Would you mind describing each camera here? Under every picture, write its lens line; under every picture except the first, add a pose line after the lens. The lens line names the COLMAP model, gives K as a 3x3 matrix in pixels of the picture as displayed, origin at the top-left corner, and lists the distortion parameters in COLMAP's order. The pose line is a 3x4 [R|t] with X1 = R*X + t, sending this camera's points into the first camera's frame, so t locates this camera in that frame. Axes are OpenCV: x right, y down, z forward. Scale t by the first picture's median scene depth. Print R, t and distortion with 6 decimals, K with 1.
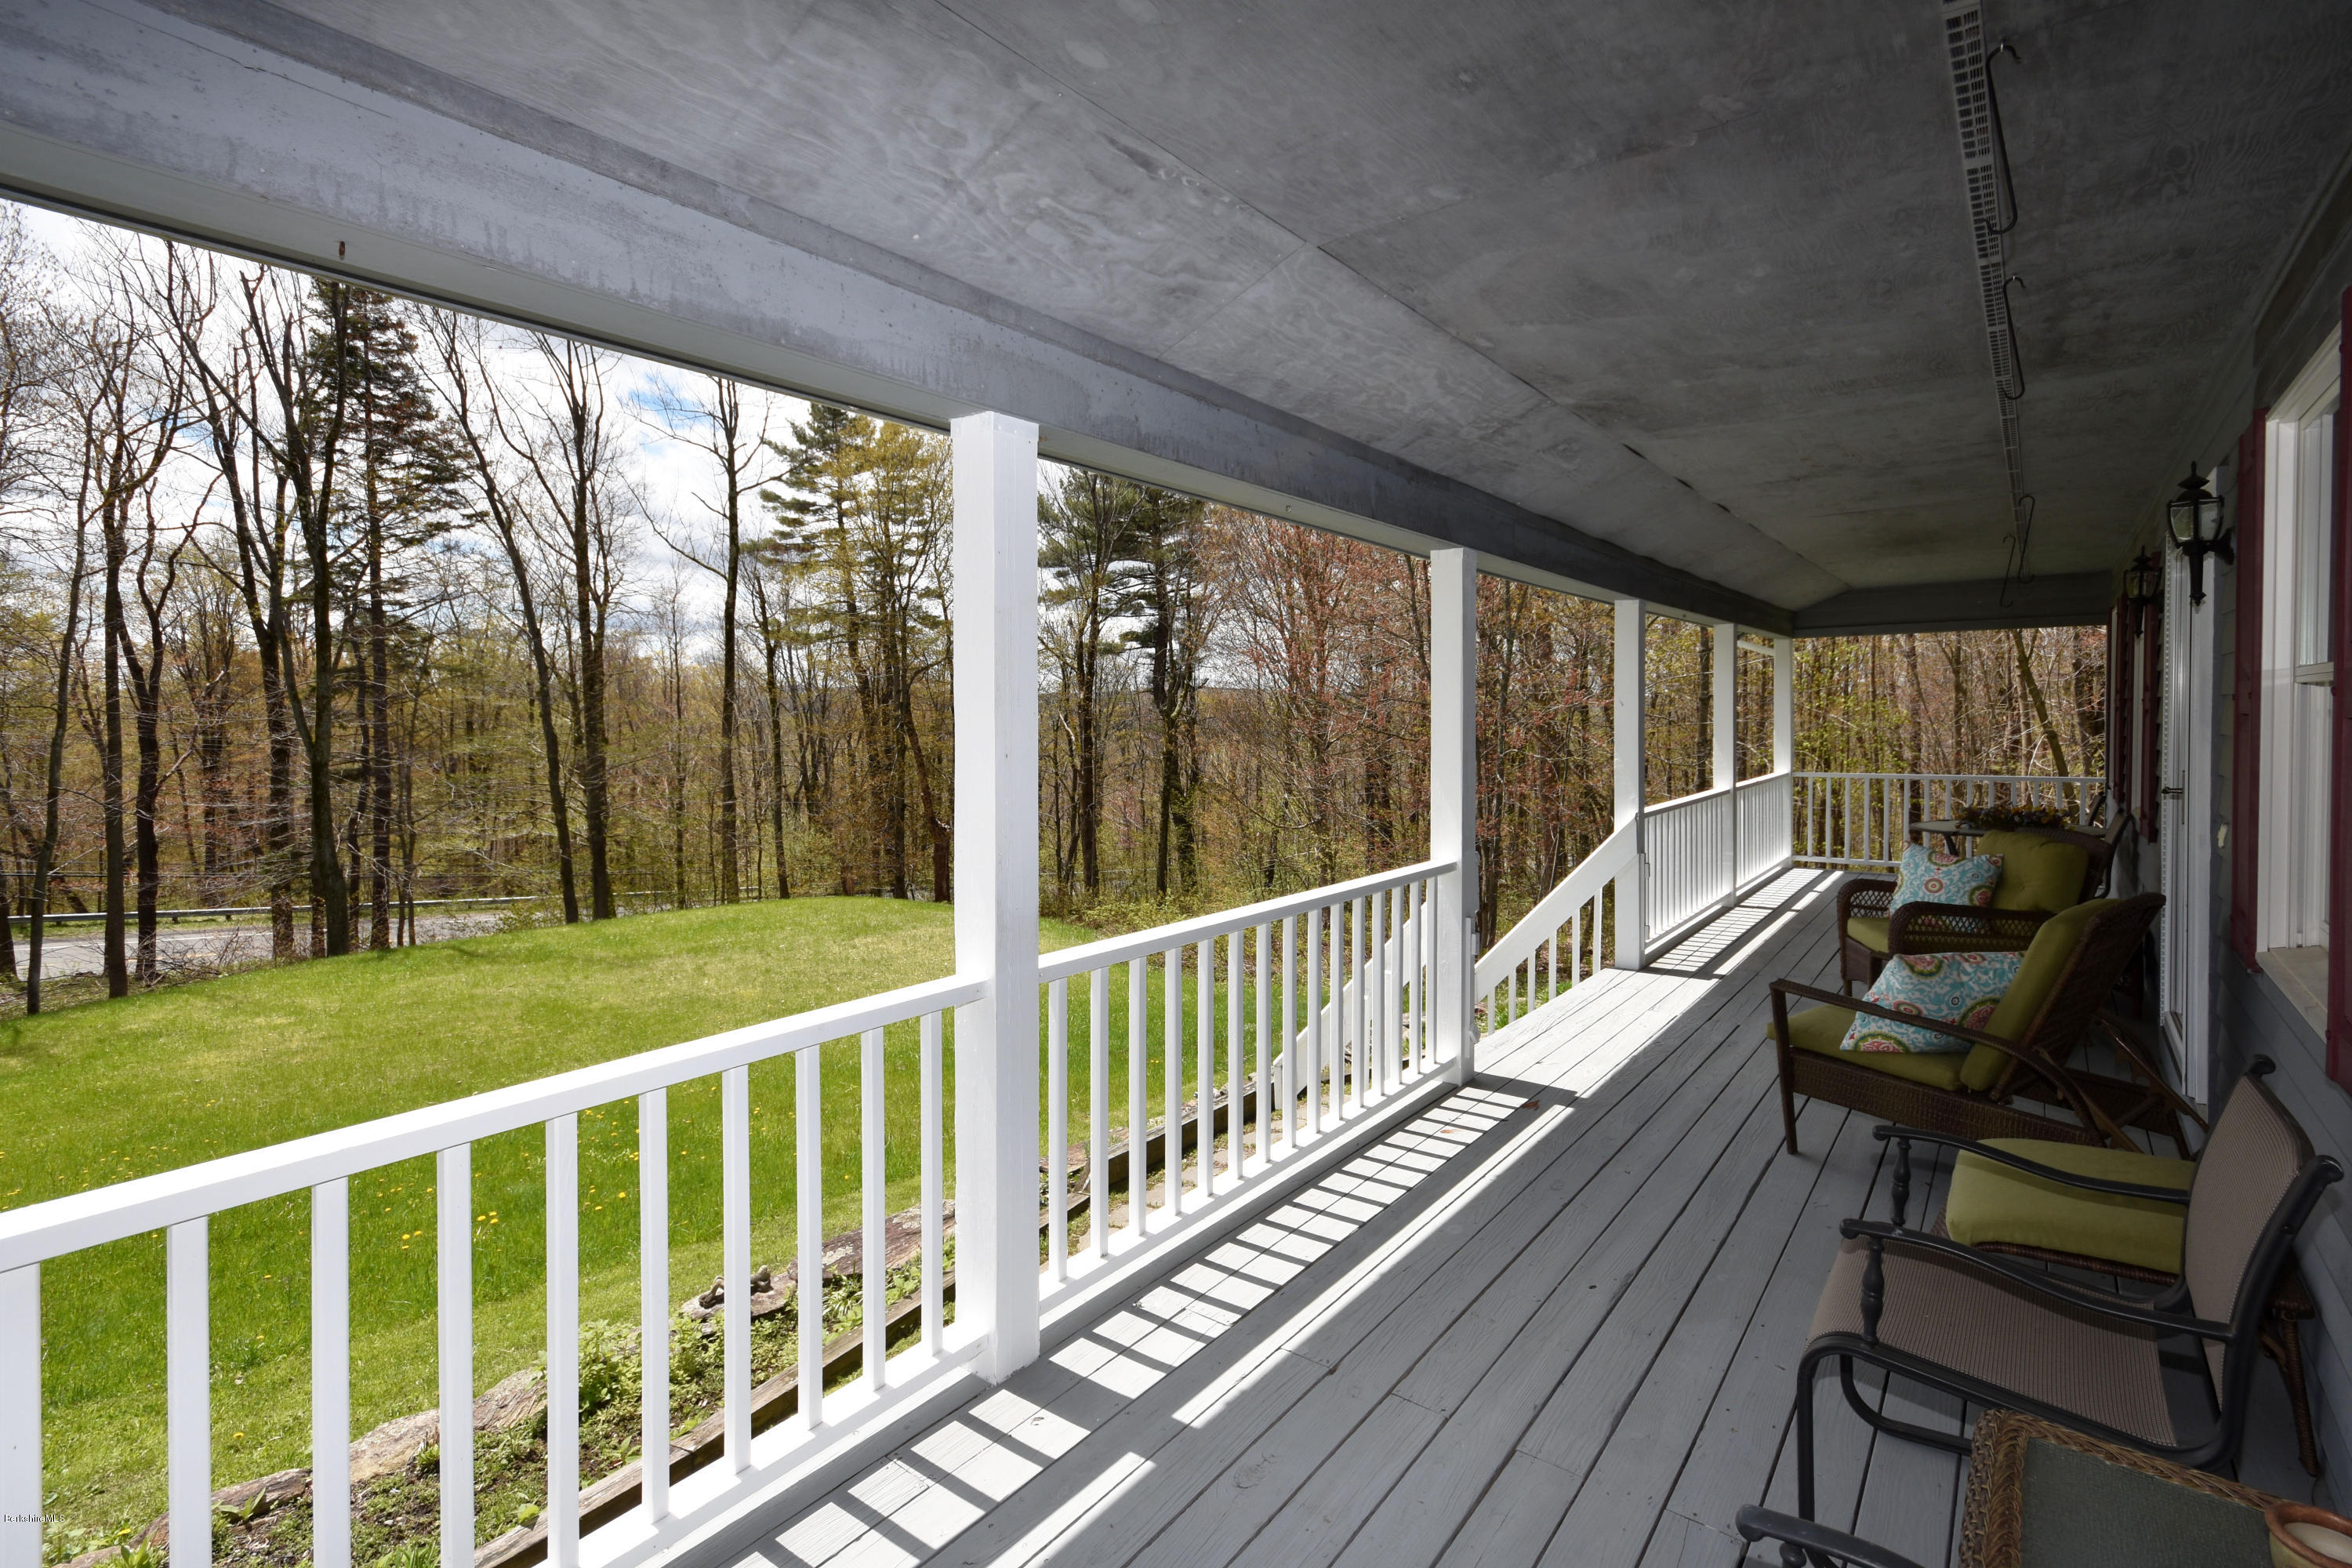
lens RADIAL K [[1090.7, 0, 1199.0], [0, 1090.7, 718.2], [0, 0, 1]] dist [-0.000723, -0.000298]
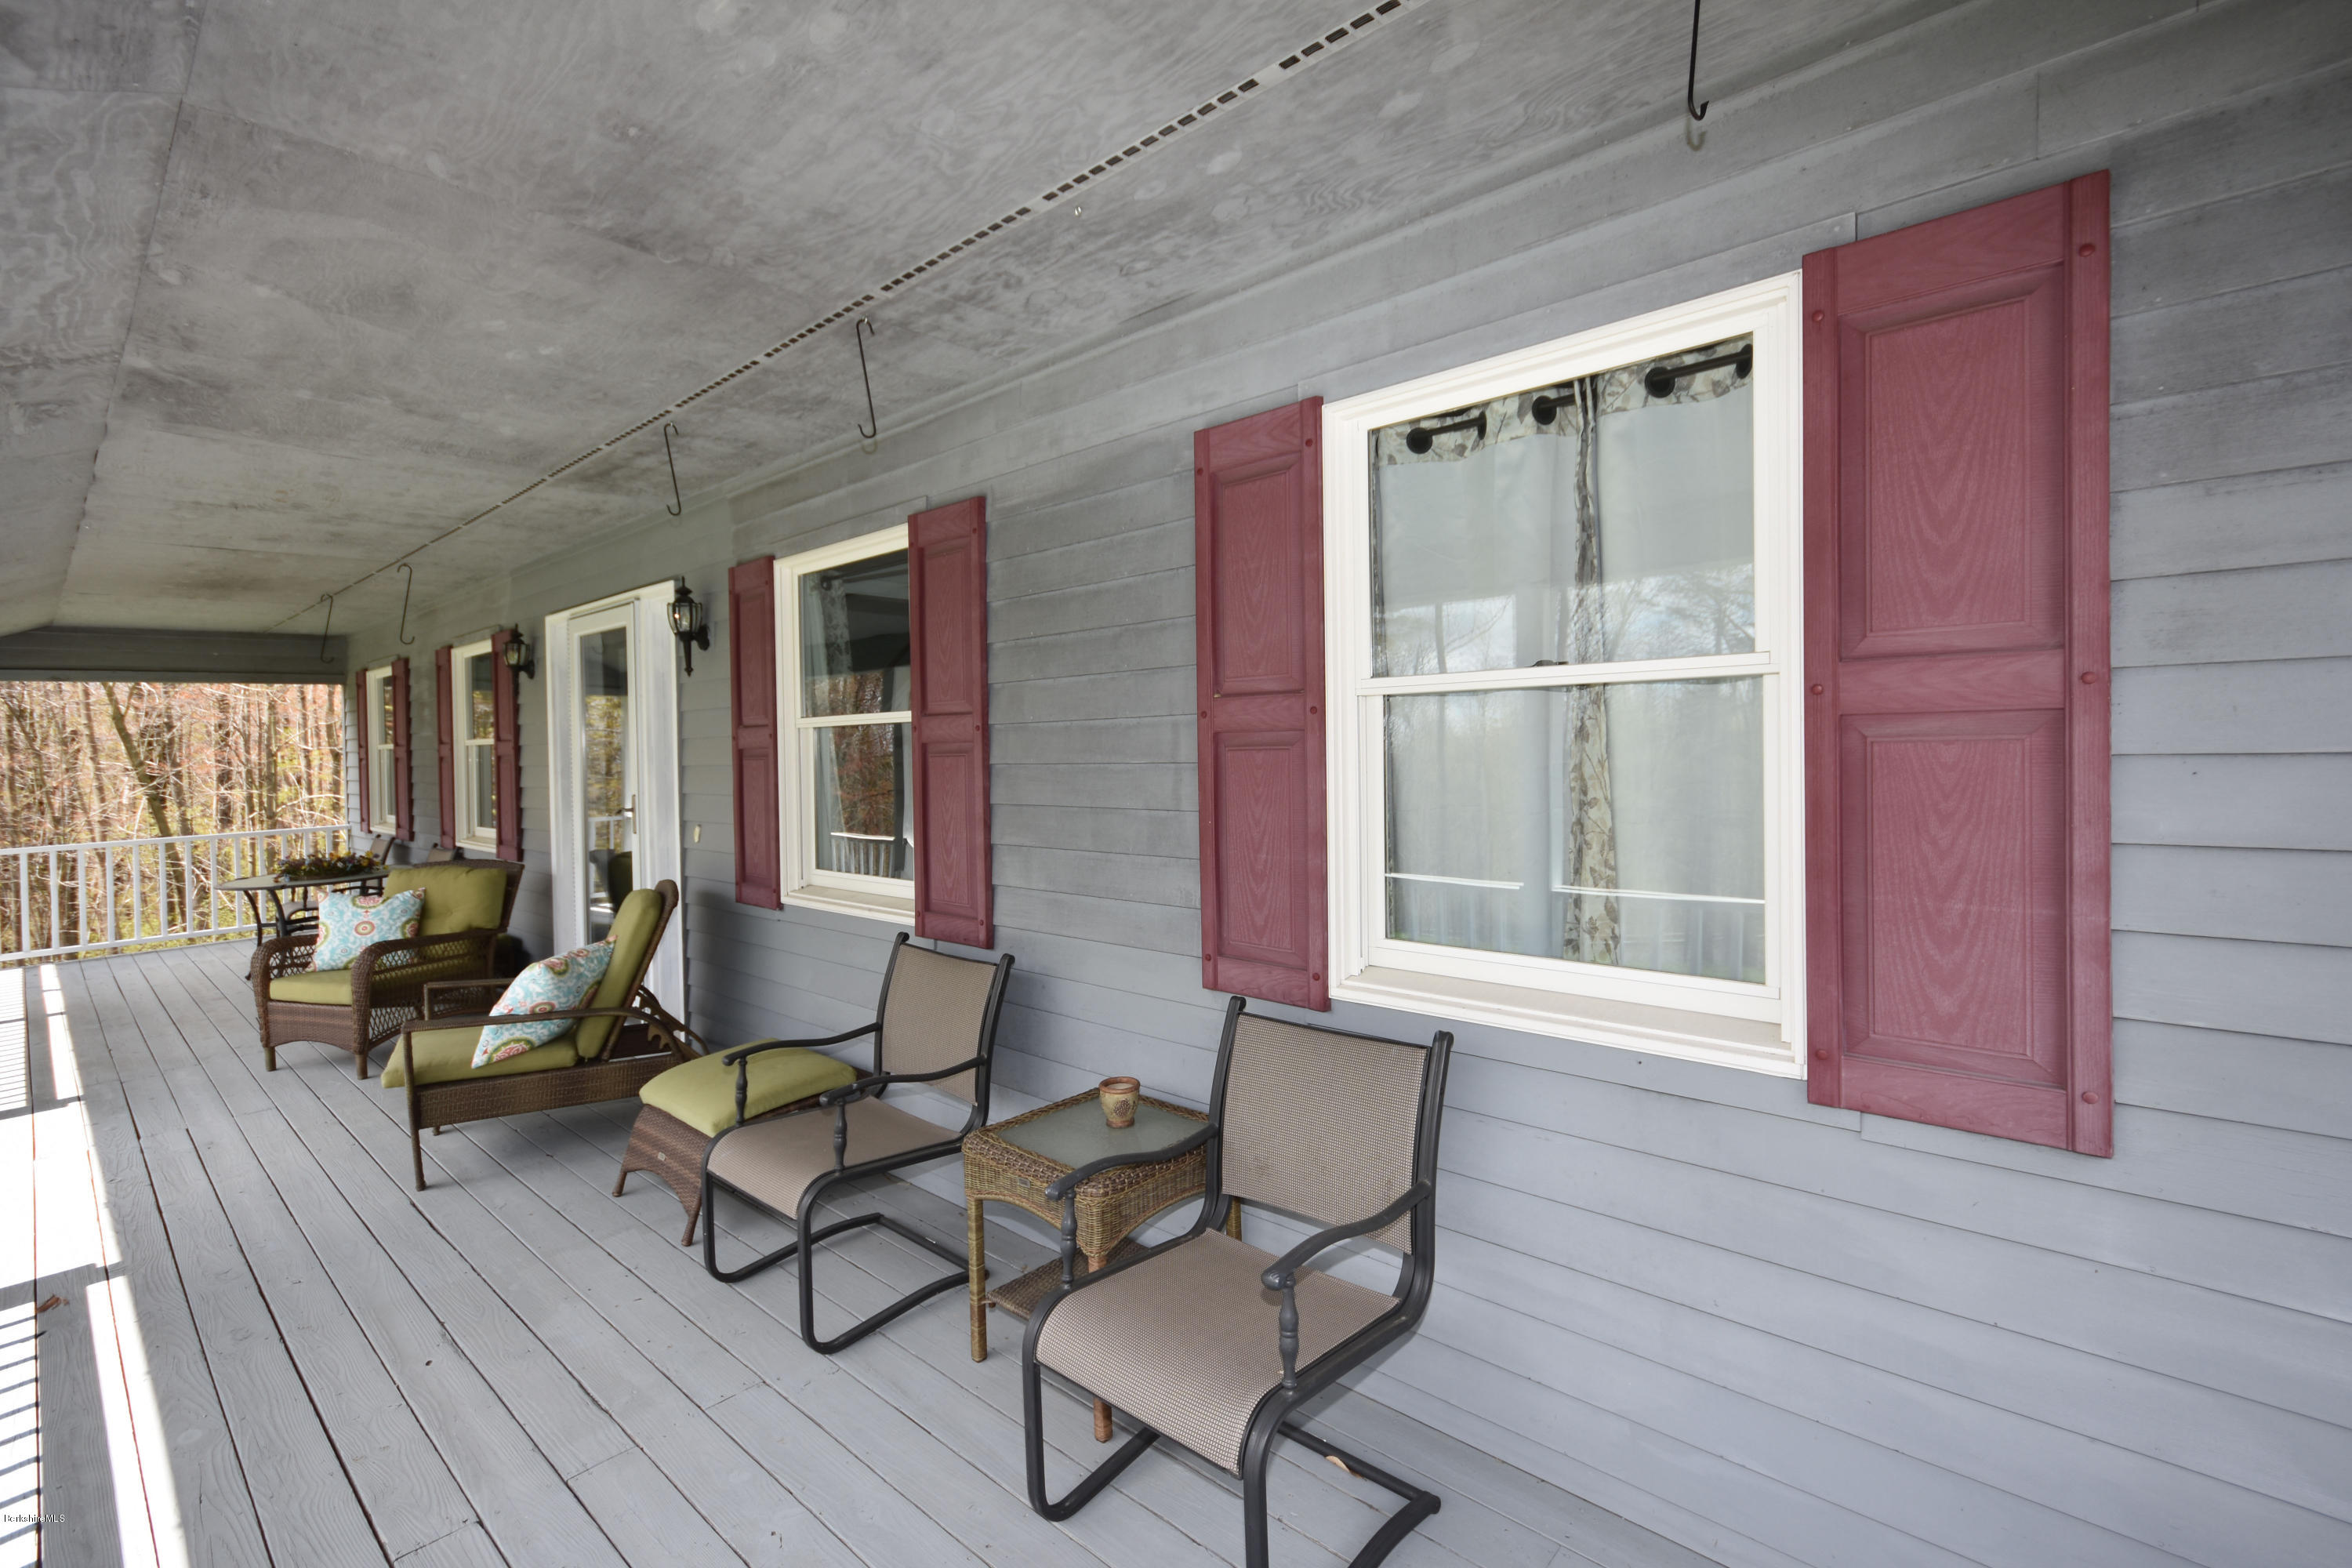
lens RADIAL K [[1051.8, 0, 1166.7], [0, 1051.8, 802.4], [0, 0, 1]] dist [0.001040, -0.000052]
pose [[0.083239, -0.059808, 0.994733, -0.362863], [0.036662, 0.997705, 0.056919, 0.006637], [-0.995855, 0.031731, 0.085241, 0.209561]]
